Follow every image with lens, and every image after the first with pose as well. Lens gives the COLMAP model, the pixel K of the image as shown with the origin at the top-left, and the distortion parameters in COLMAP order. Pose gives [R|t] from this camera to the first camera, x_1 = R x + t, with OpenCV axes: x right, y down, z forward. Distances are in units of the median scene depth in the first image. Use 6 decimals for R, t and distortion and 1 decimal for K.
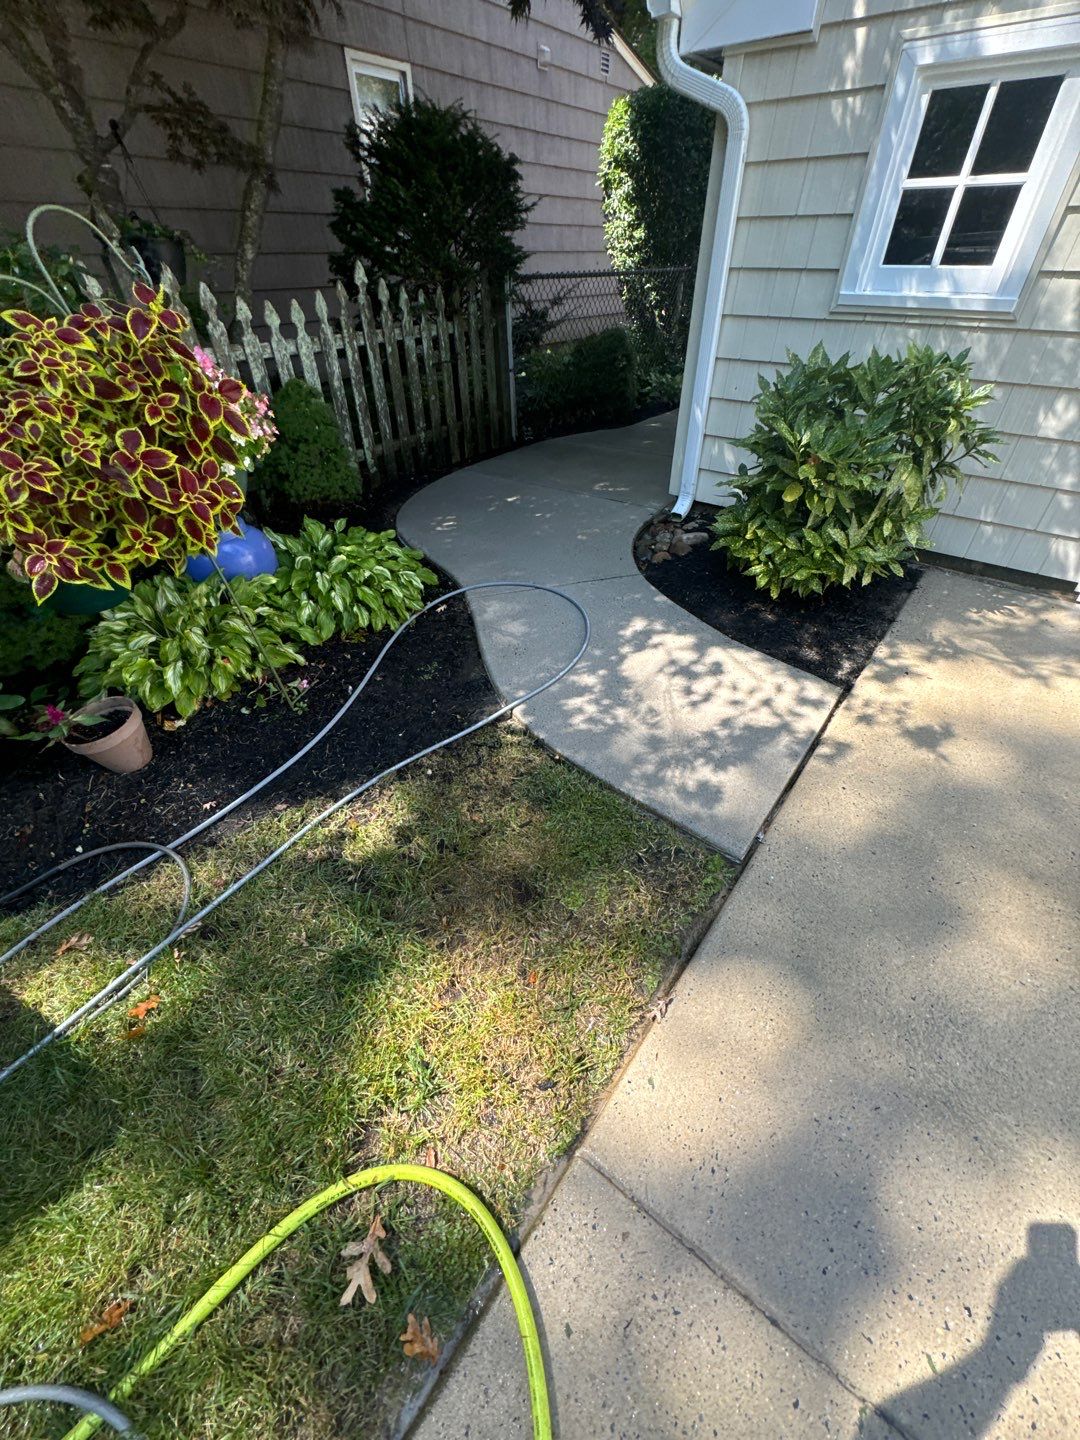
lens RADIAL K [[573.5, 0, 542.6], [0, 573.5, 716.5], [0, 0, 1]] dist [-0.002307, -0.000723]
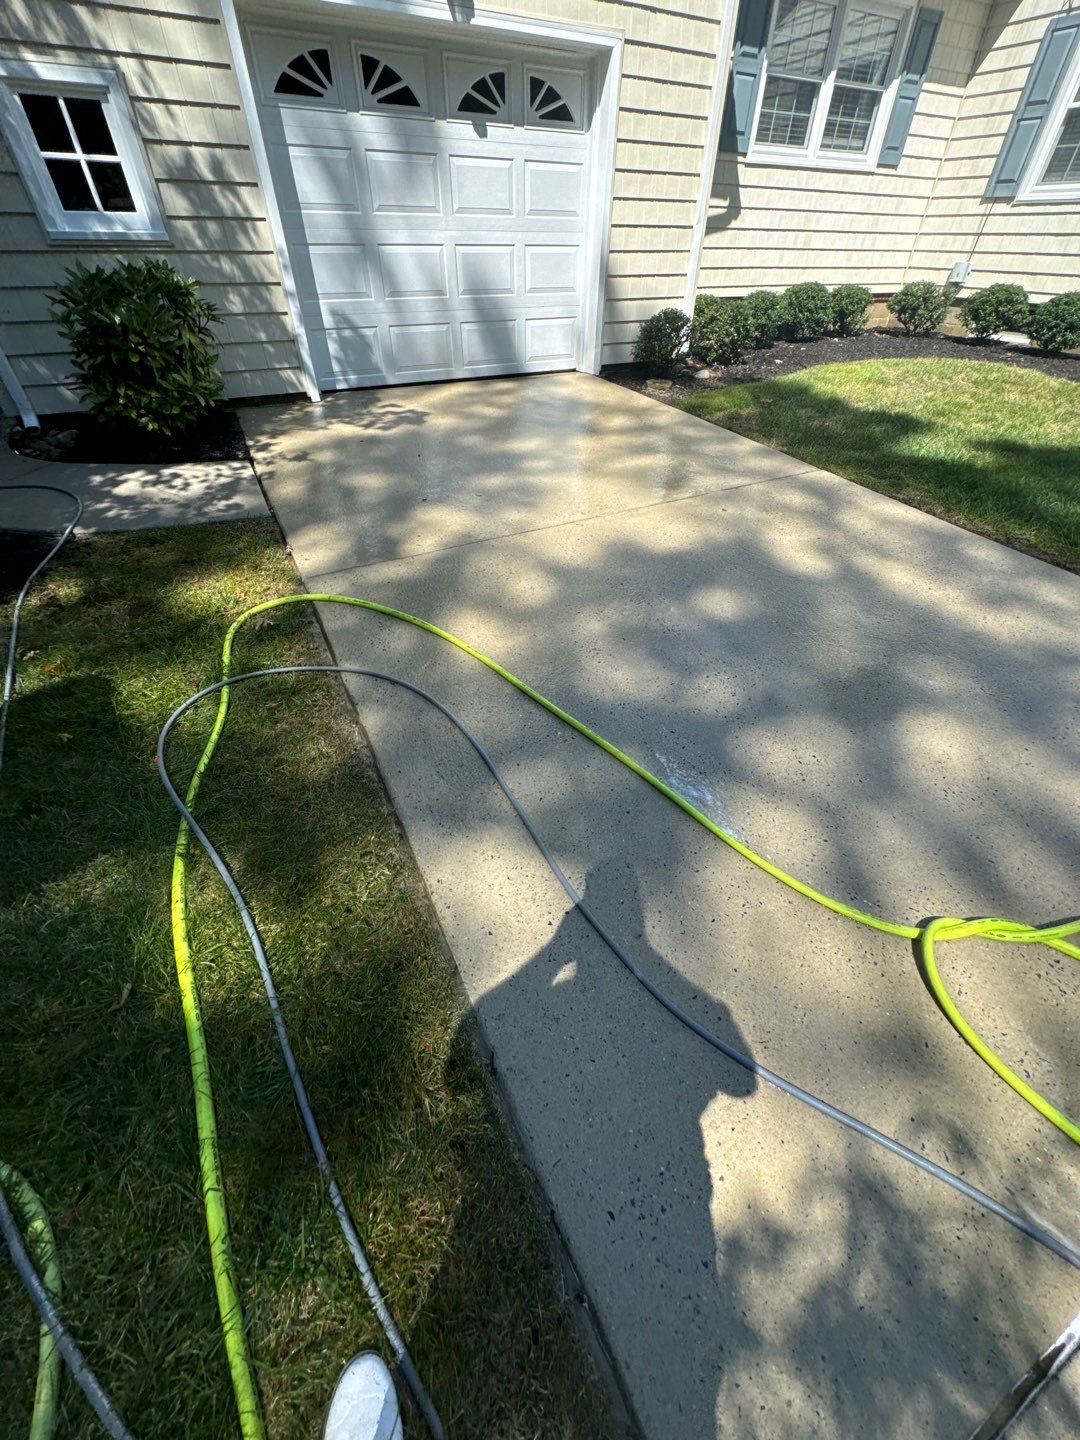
lens RADIAL K [[573.5, 0, 542.6], [0, 573.5, 716.5], [0, 0, 1]] dist [-0.002307, -0.000723]
pose [[0.418377, -0.581606, 0.697635, -0.777225], [0.562950, 0.768812, 0.303340, 0.532332], [-0.712775, 0.265823, 0.649069, -0.564716]]
